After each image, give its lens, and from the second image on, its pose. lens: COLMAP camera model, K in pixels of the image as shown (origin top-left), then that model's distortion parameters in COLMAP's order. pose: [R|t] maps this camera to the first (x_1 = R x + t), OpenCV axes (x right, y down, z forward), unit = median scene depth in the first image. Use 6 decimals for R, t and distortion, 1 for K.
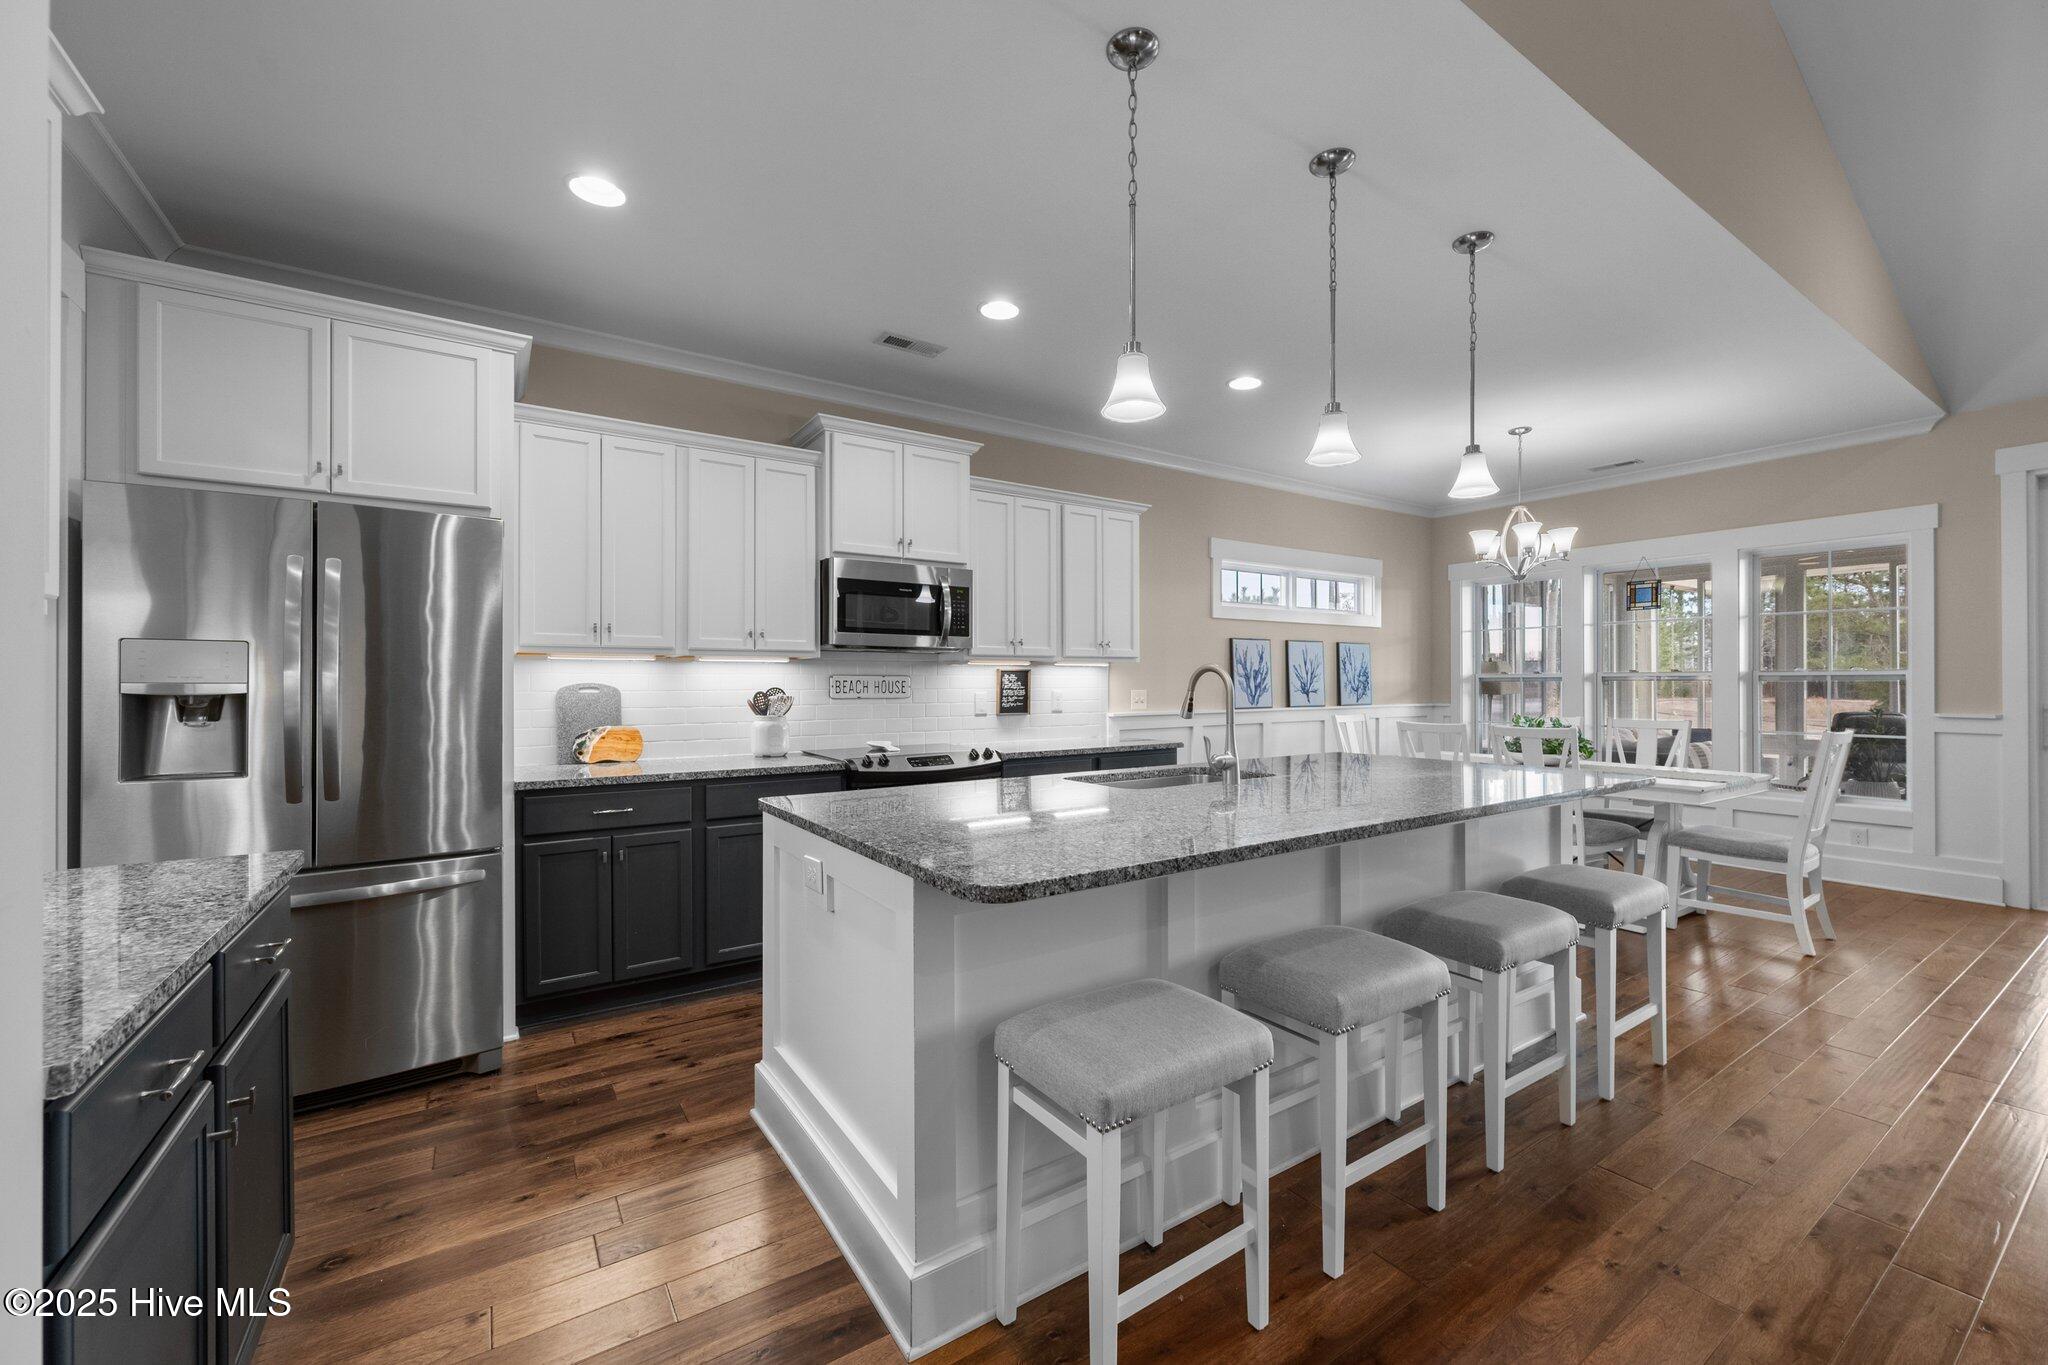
lens RADIAL K [[812.1, 0, 1026.3], [0, 812.1, 679.5], [0, 0, 1]] dist [-0.001706, 0.000425]
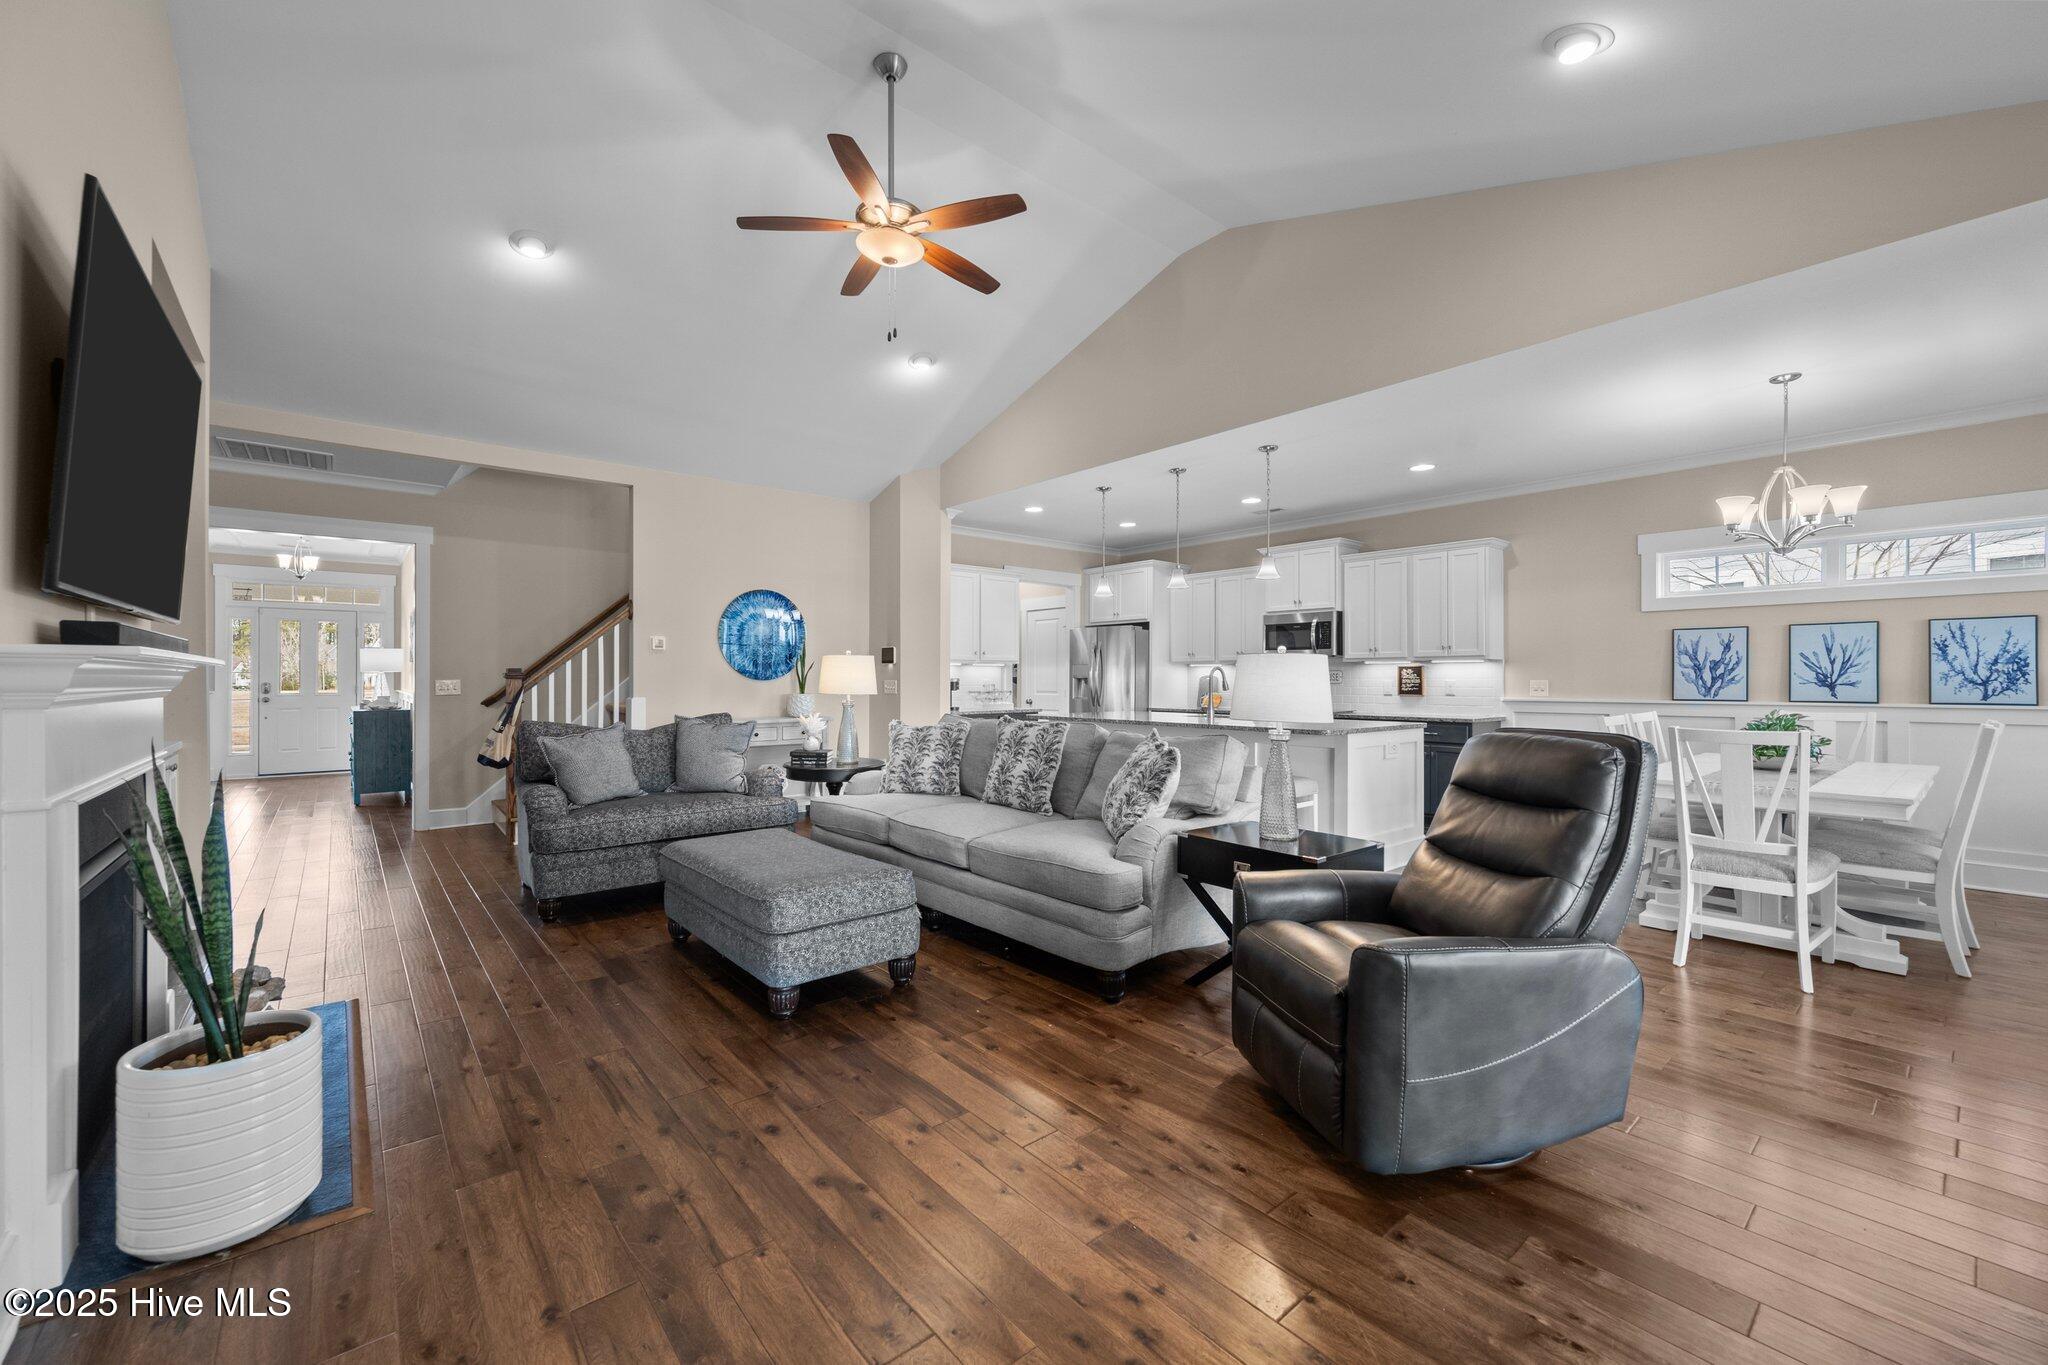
lens RADIAL K [[812.1, 0, 1013.0], [0, 812.1, 686.6], [0, 0, 1]] dist [-0.001706, 0.000425]
pose [[0.125183, 0.009950, -0.992084, 1.594028], [0.002225, 0.999944, 0.010310, 0.010186], [0.992131, -0.003498, 0.125154, 0.086627]]
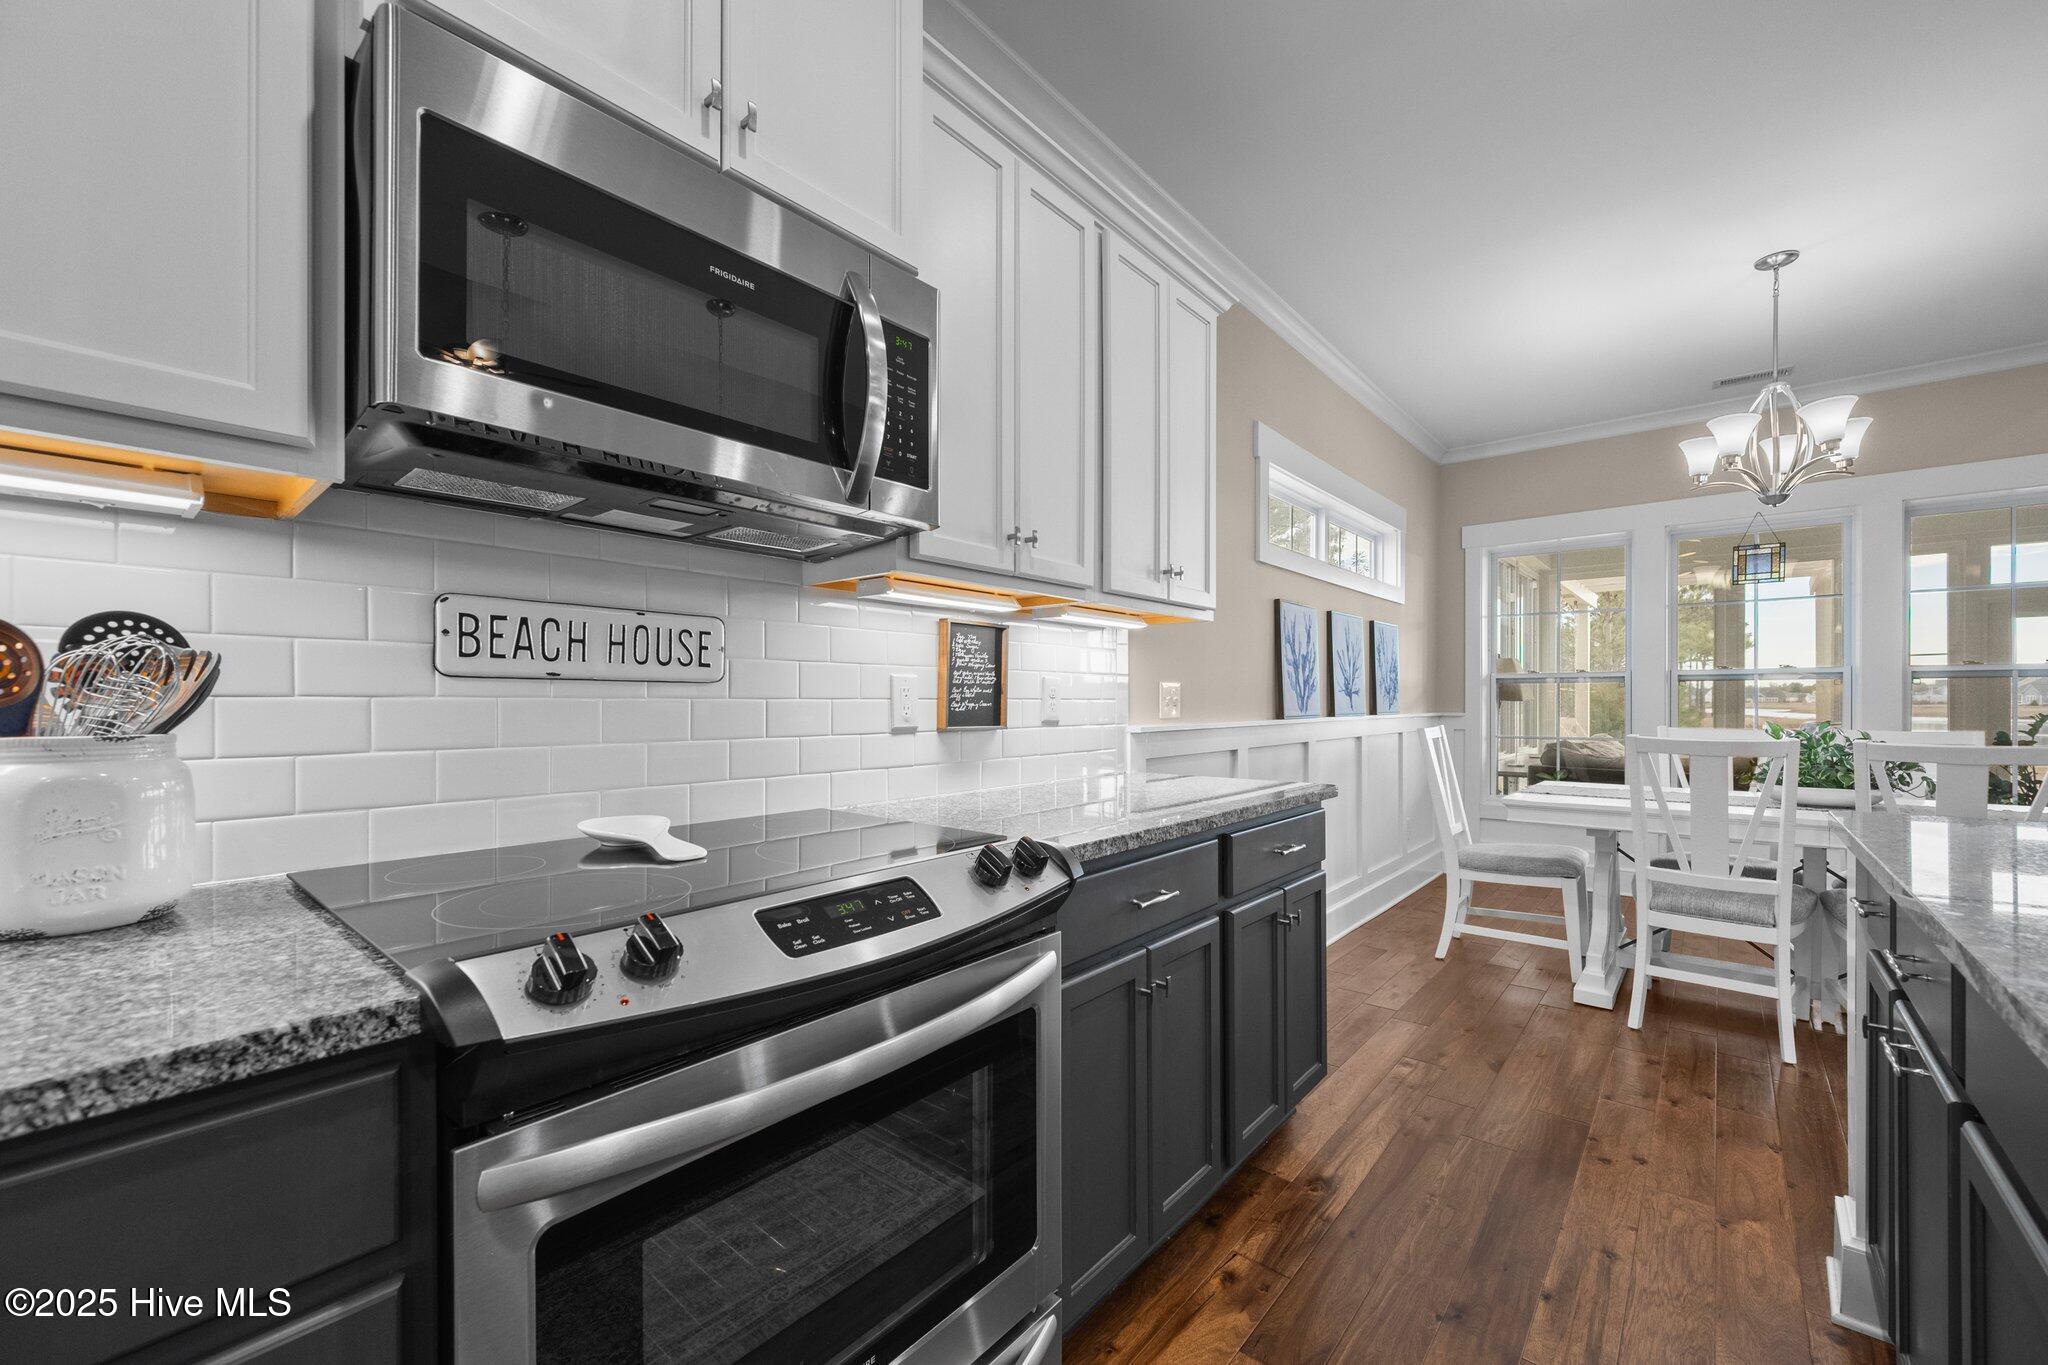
lens RADIAL K [[812.1, 0, 1028.0], [0, 812.1, 700.2], [0, 0, 1]] dist [-0.001706, 0.000425]
pose [[0.959067, 0.003165, 0.283162, -0.123903], [-0.003424, 0.999994, 0.000421, 0.031846], [-0.283159, -0.001373, 0.959072, 0.673486]]
